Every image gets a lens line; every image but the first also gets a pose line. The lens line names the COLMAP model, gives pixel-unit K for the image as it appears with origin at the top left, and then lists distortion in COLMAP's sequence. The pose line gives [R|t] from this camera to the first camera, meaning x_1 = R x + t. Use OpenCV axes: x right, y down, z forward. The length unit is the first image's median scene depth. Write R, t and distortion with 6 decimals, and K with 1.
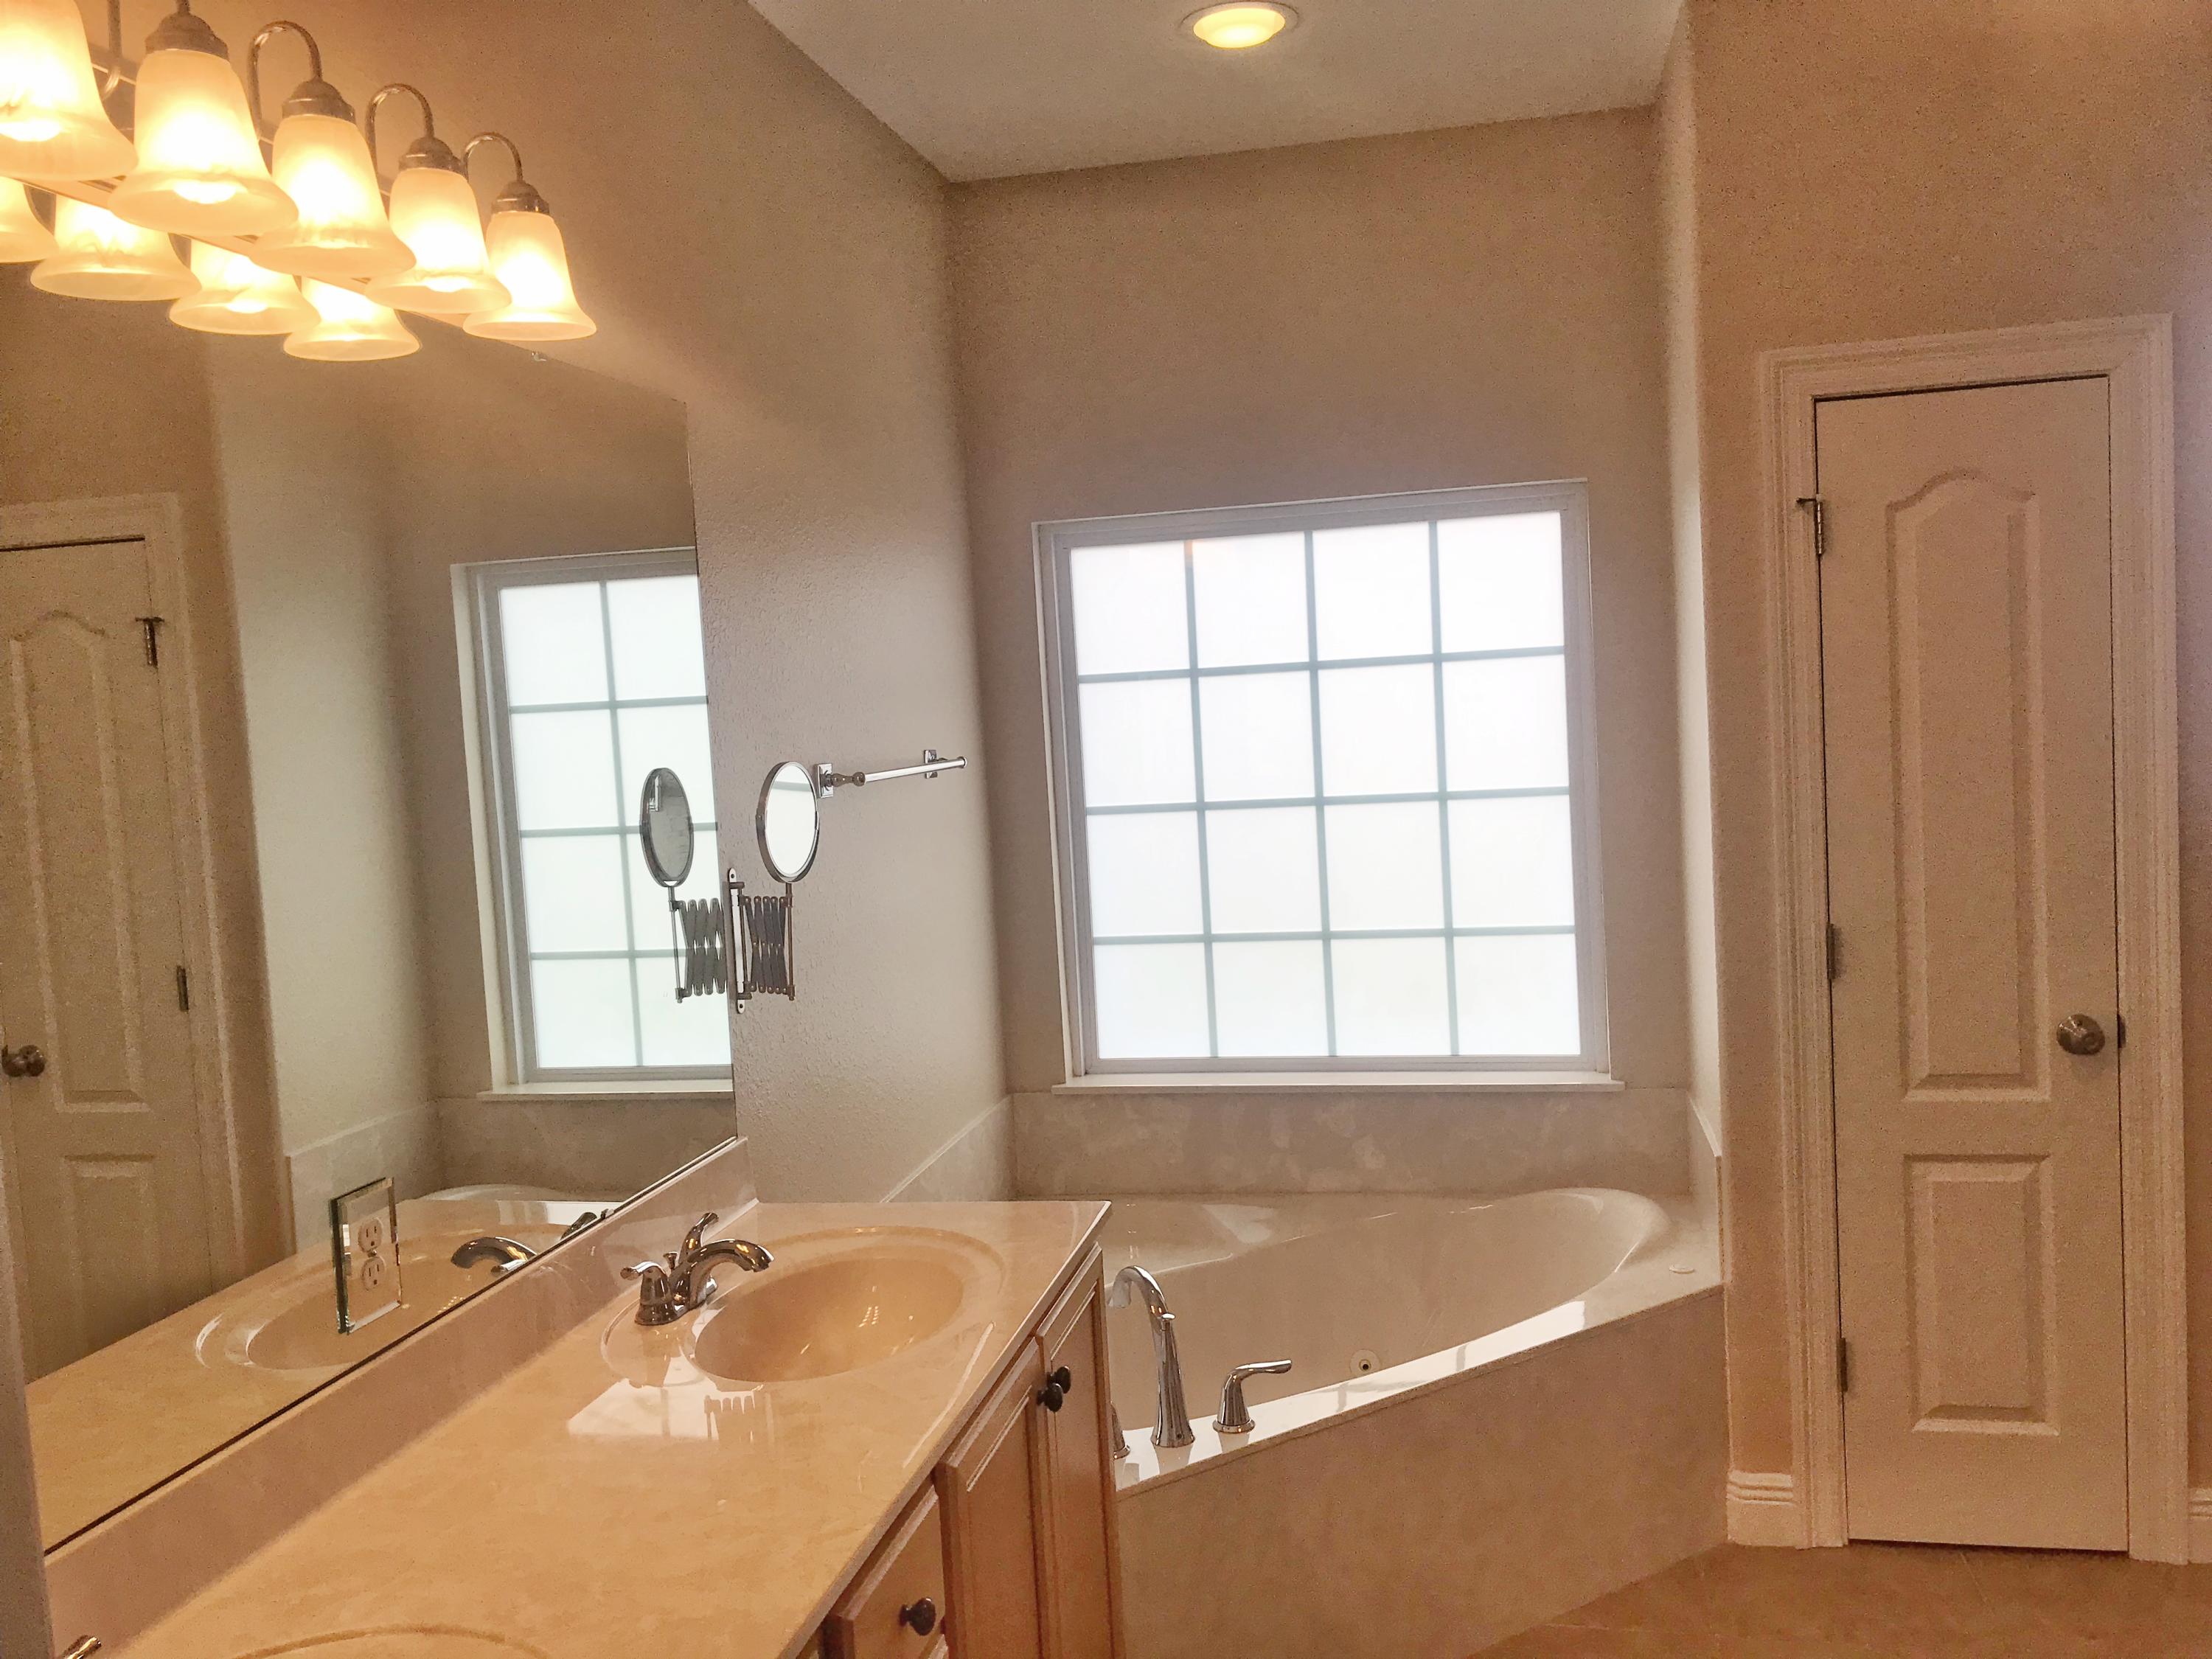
lens RADIAL K [[1818.2, 0, 1115.4], [0, 1818.2, 816.9], [0, 0, 1]] dist [0.039309, -0.043714]
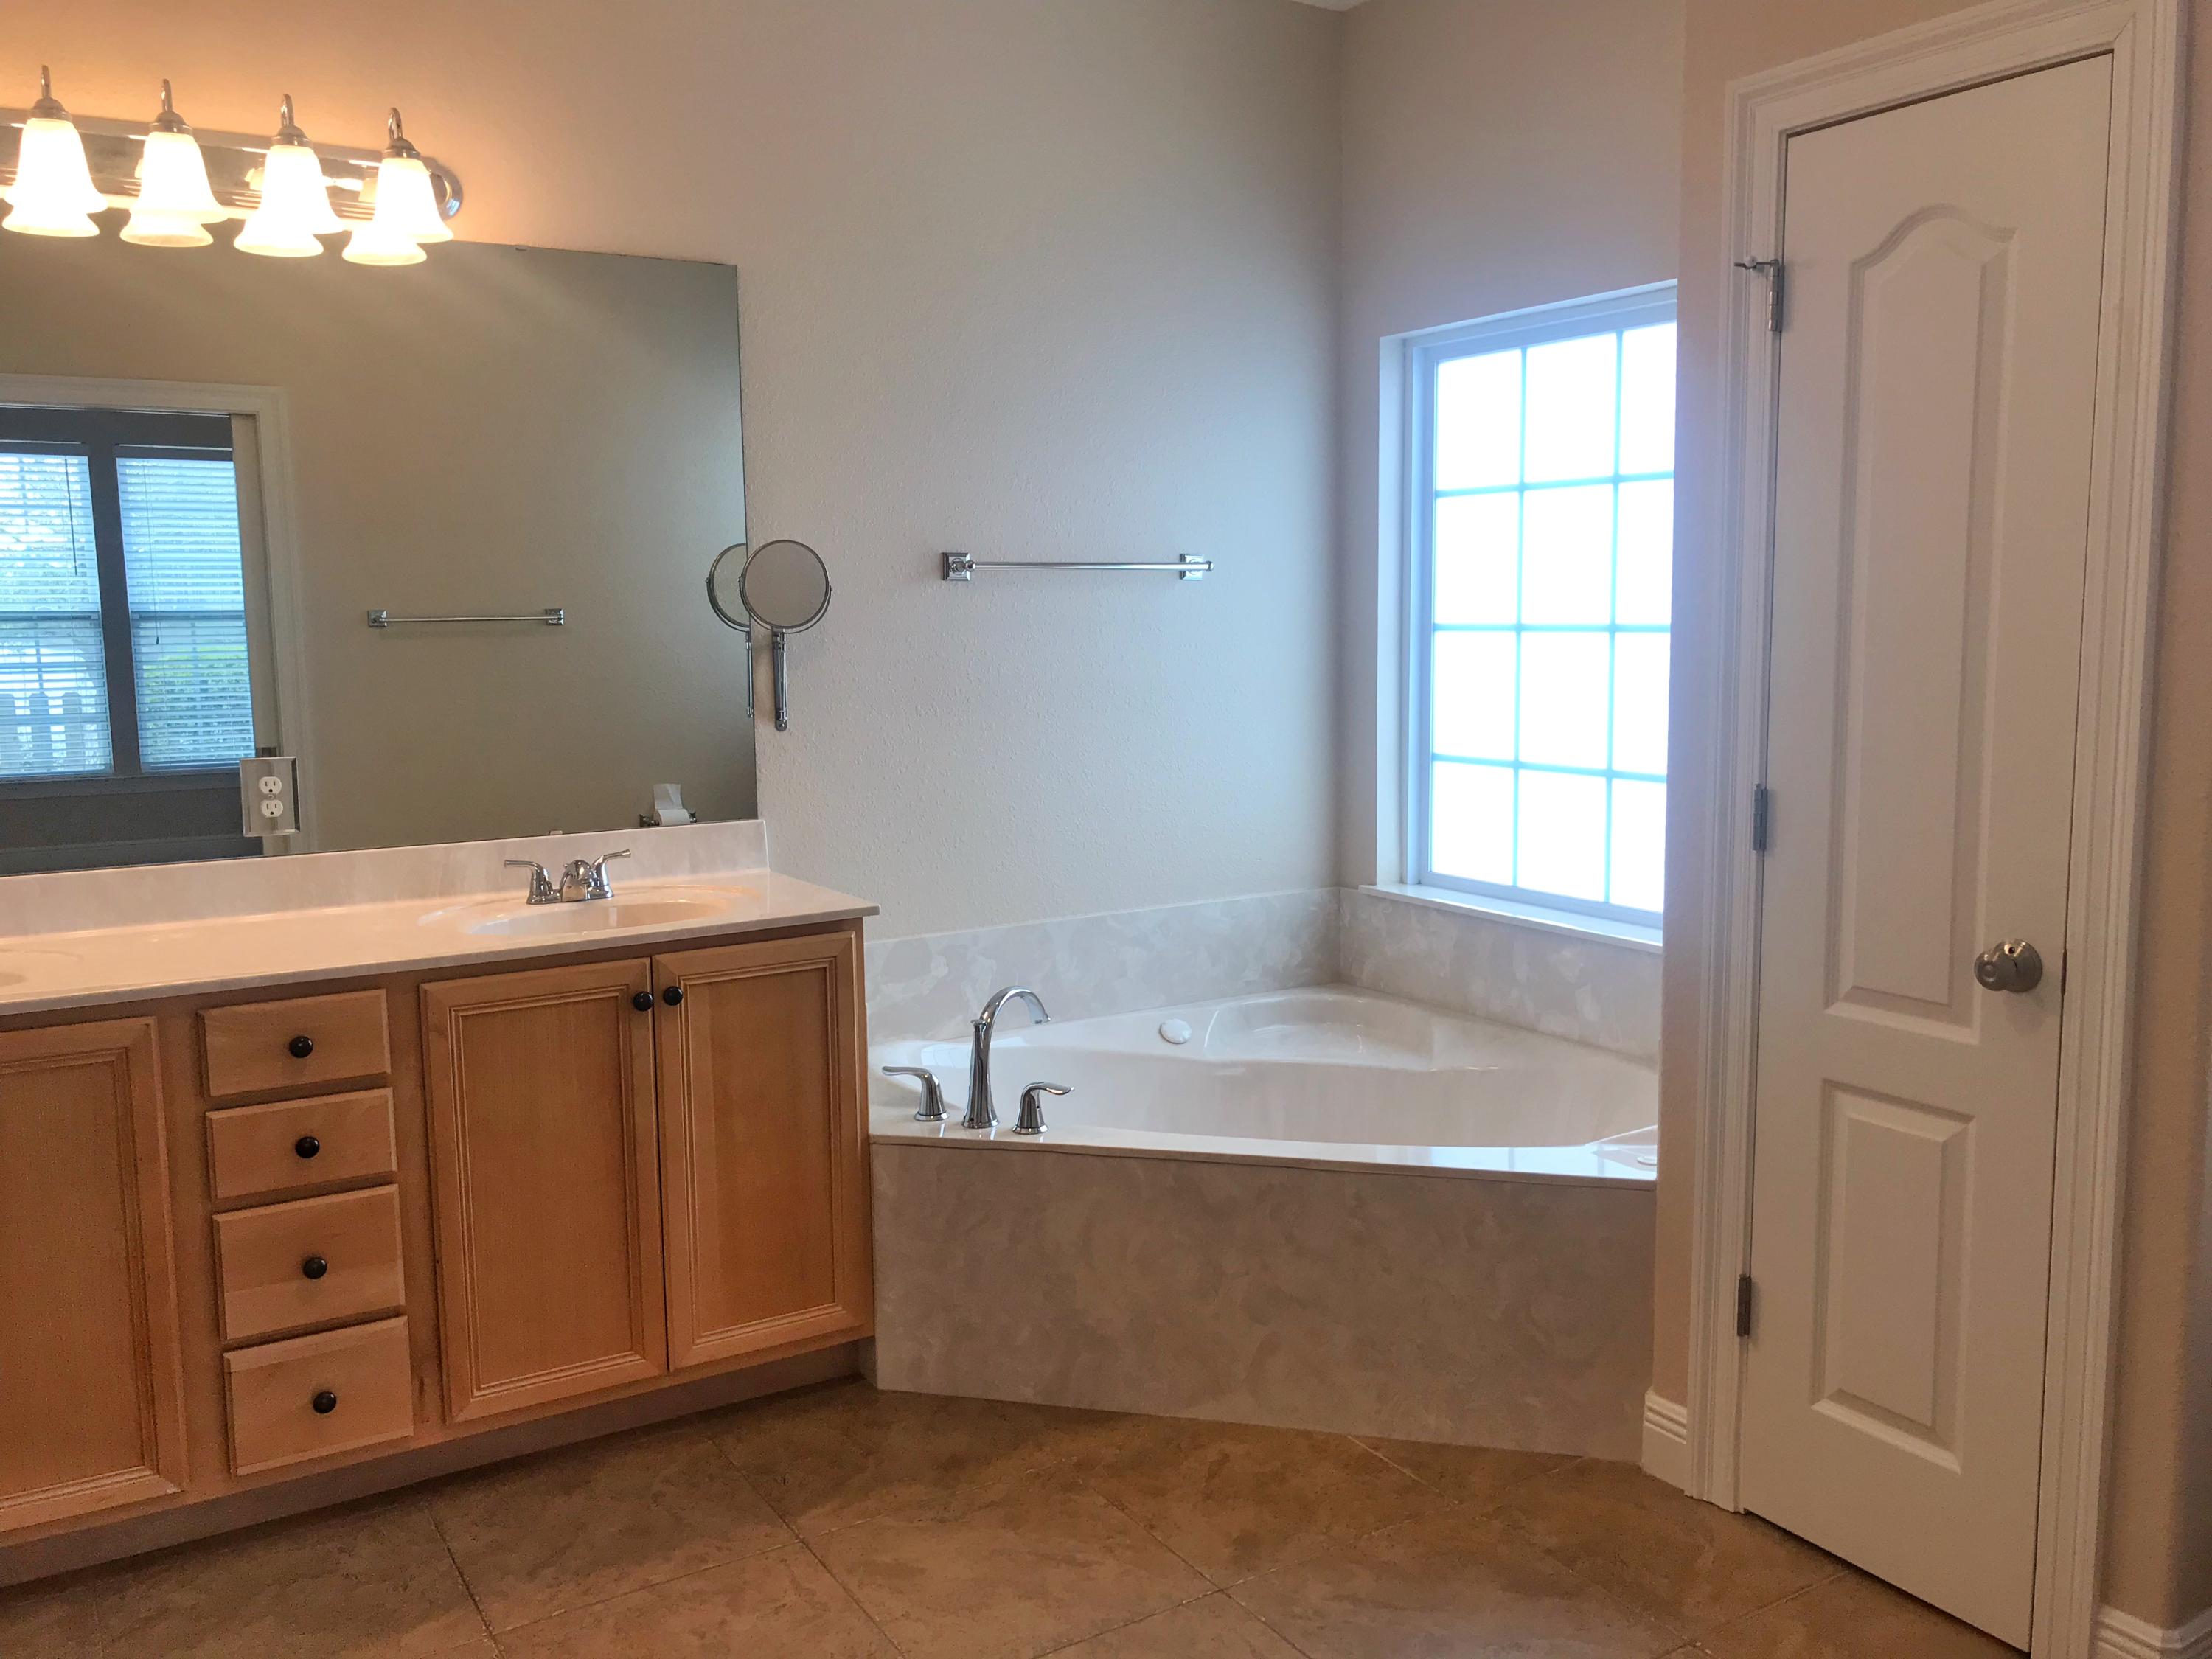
lens RADIAL K [[1818.2, 0, 1115.4], [0, 1818.2, 816.9], [0, 0, 1]] dist [0.039309, -0.043714]
pose [[0.696694, 0.129954, -0.705500, 0.771006], [-0.067689, 0.990976, 0.115695, -0.003400], [0.714168, -0.032850, 0.699203, 0.210271]]
